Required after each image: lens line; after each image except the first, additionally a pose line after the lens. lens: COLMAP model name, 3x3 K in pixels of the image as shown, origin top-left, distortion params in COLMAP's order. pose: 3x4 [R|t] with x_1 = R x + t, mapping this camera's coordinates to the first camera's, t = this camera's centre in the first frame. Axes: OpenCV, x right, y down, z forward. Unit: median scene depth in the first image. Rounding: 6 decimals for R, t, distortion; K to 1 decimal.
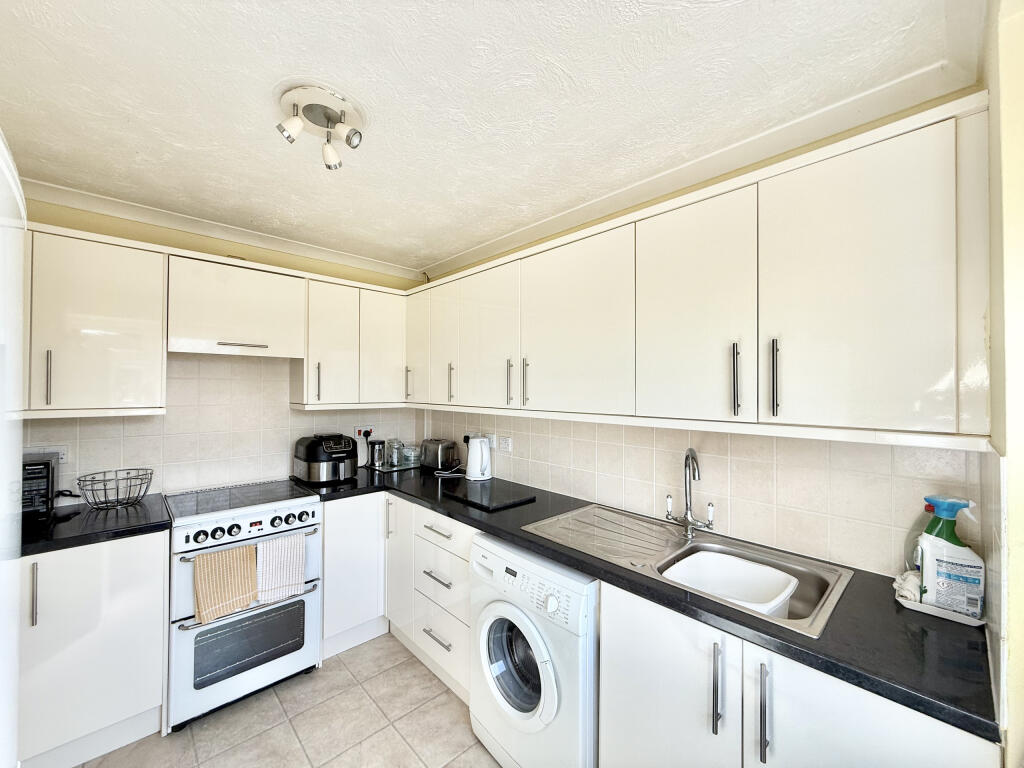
lens RADIAL K [[406.2, 0, 512.2], [0, 406.2, 384.9], [0, 0, 1]] dist [0.000803, -0.000382]
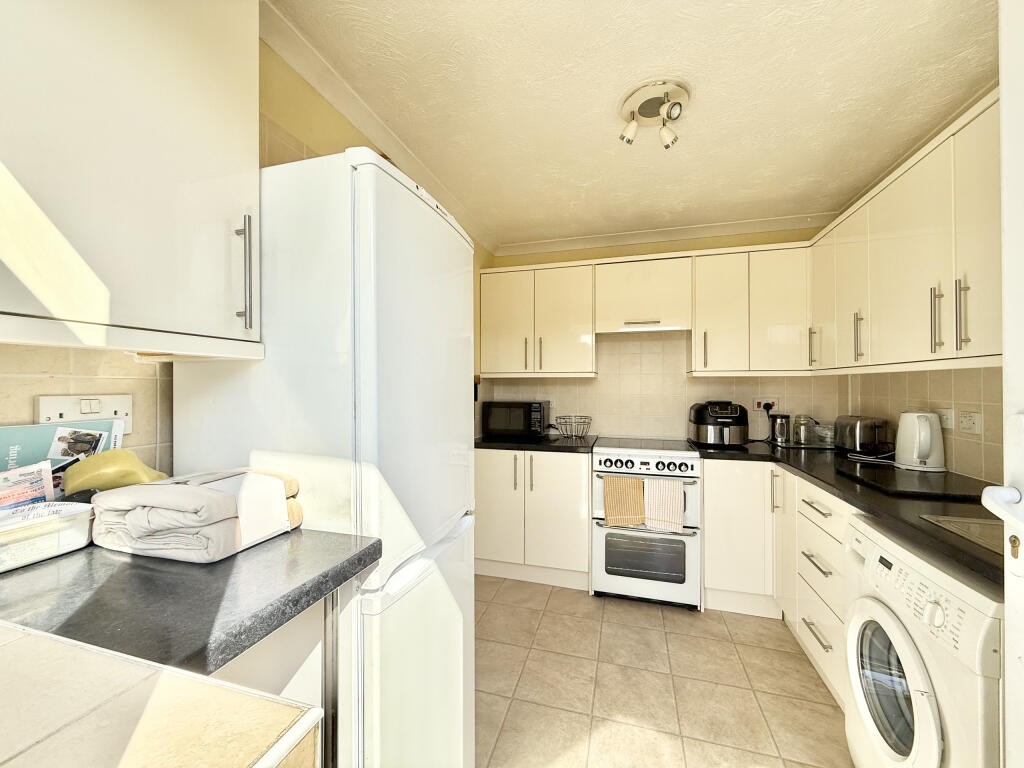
lens RADIAL K [[406.2, 0, 509.5], [0, 406.2, 384.6], [0, 0, 1]] dist [0.000803, -0.000382]
pose [[0.501434, -0.007607, -0.865162, 0.223569], [0.010970, 0.999937, -0.002434, 0.095125], [0.865126, -0.008271, 0.501486, 0.022839]]
